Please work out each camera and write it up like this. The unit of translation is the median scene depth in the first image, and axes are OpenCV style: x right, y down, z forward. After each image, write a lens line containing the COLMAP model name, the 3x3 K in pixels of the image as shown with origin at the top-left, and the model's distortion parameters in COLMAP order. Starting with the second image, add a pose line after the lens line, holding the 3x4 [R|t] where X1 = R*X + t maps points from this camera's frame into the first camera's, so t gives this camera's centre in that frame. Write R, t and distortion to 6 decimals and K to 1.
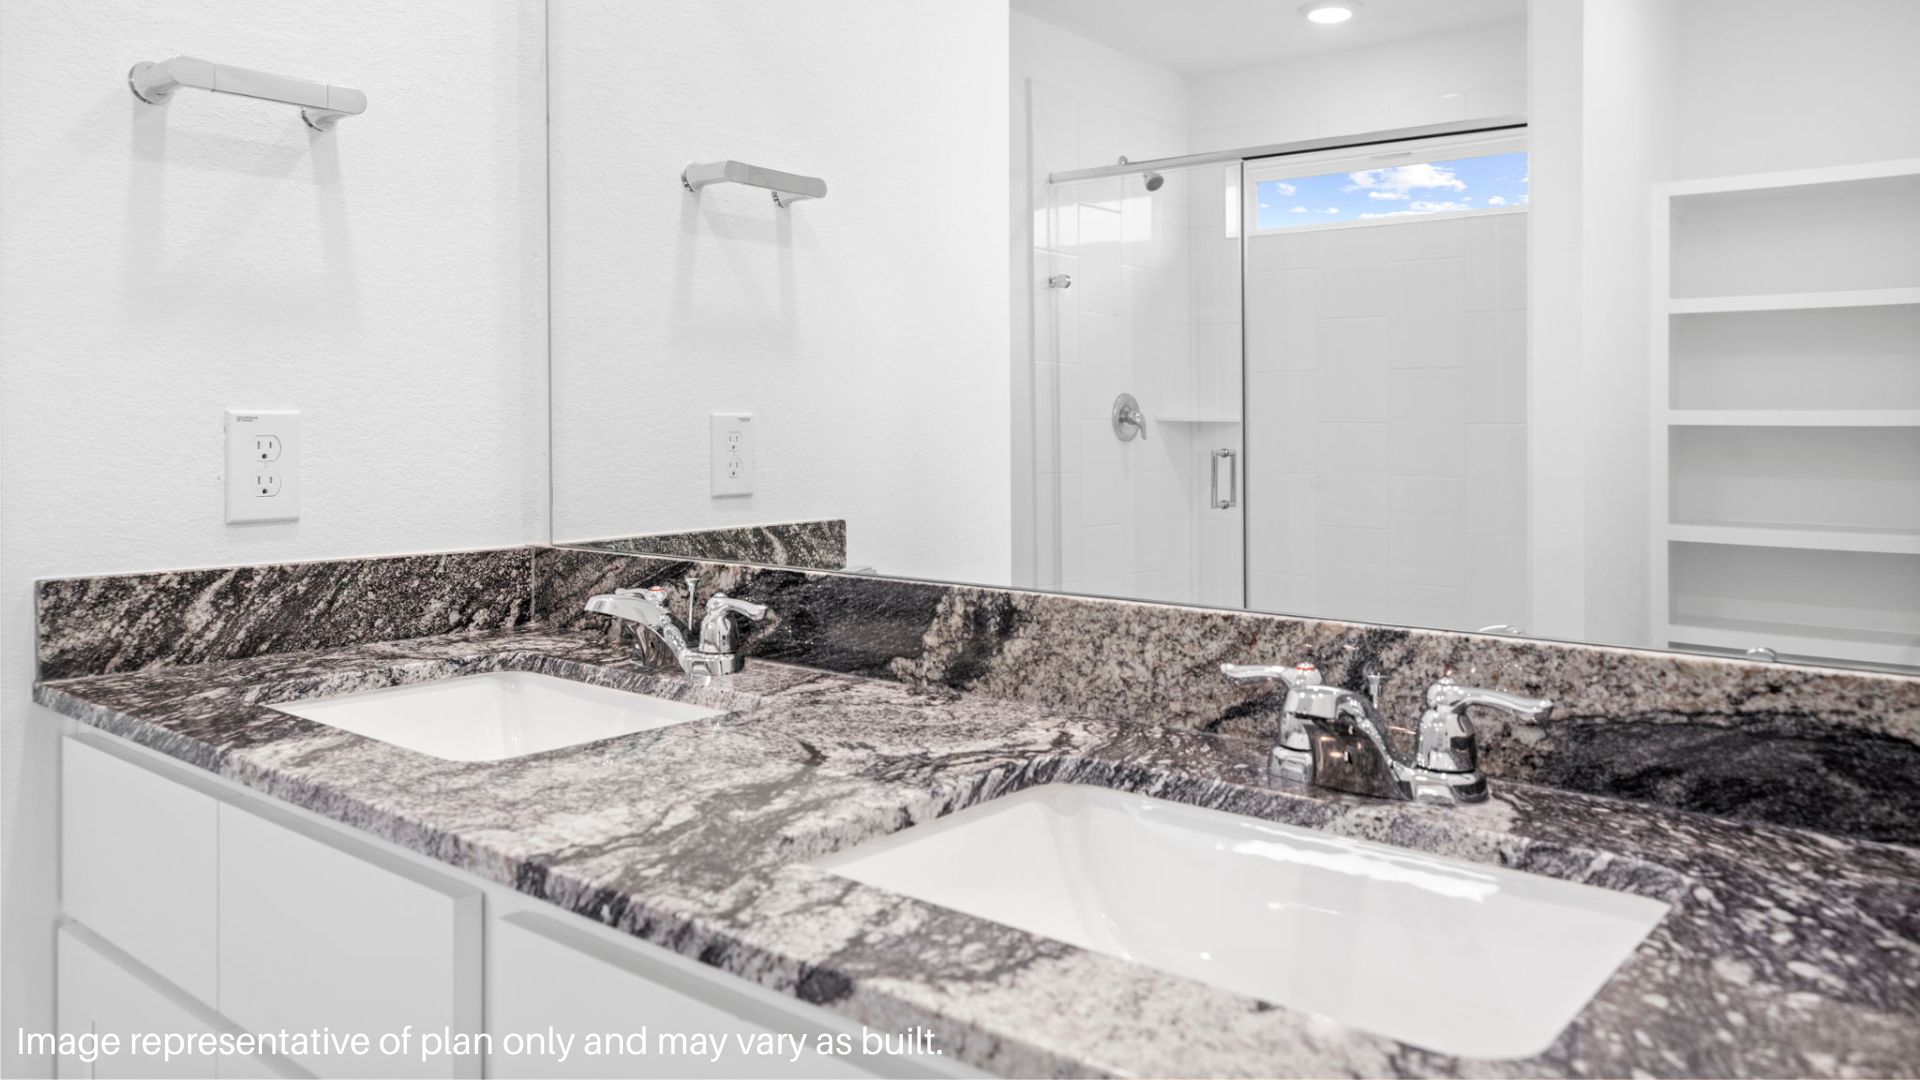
lens RADIAL K [[1386.6, 0, 960.0], [0, 1386.6, 540.0], [0, 0, 1]] dist [0.000663, 0.001949]
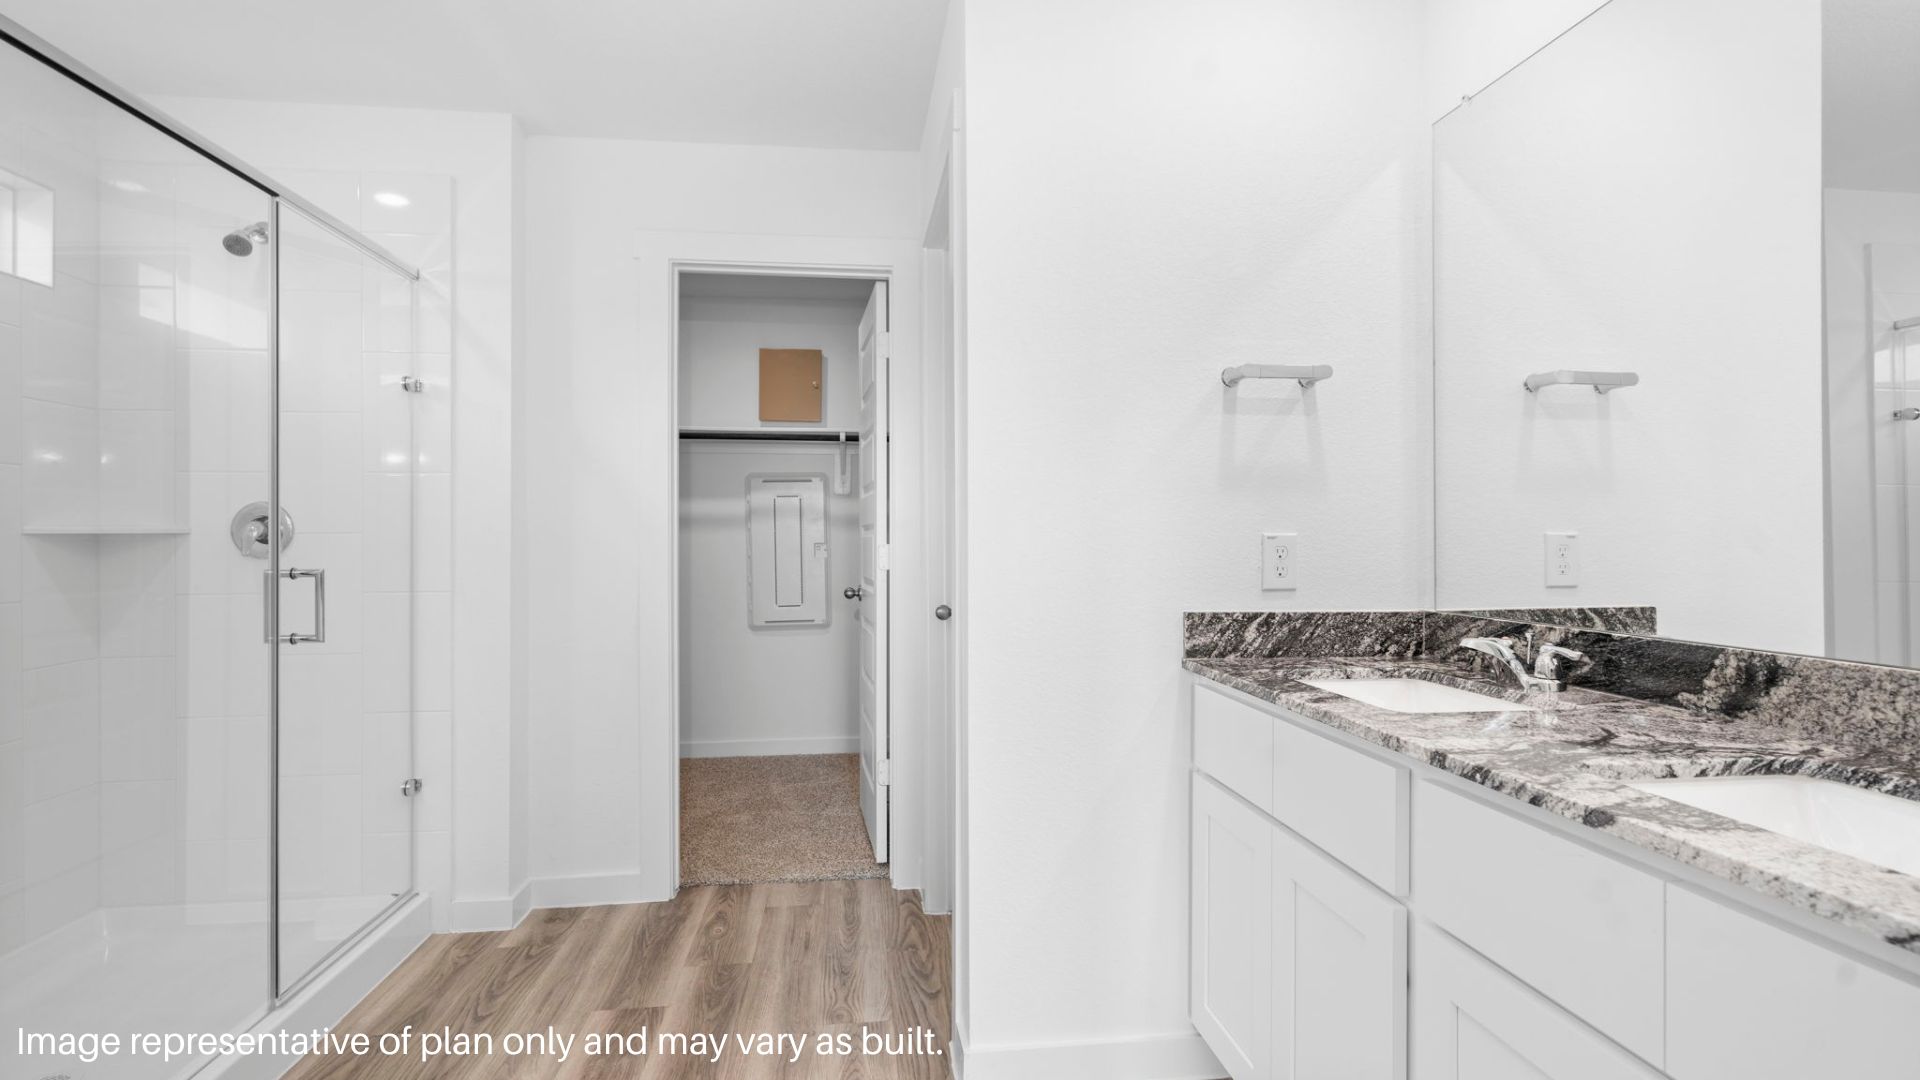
lens RADIAL K [[918.1, 0, 962.0], [0, 918.1, 512.8], [0, 0, 1]] dist [-0.000408, 0.000037]
pose [[0.732701, -0.019679, -0.680266, 0.066858], [-0.055098, 0.994585, -0.088117, 0.020511], [0.678317, 0.102044, 0.727649, -0.311423]]
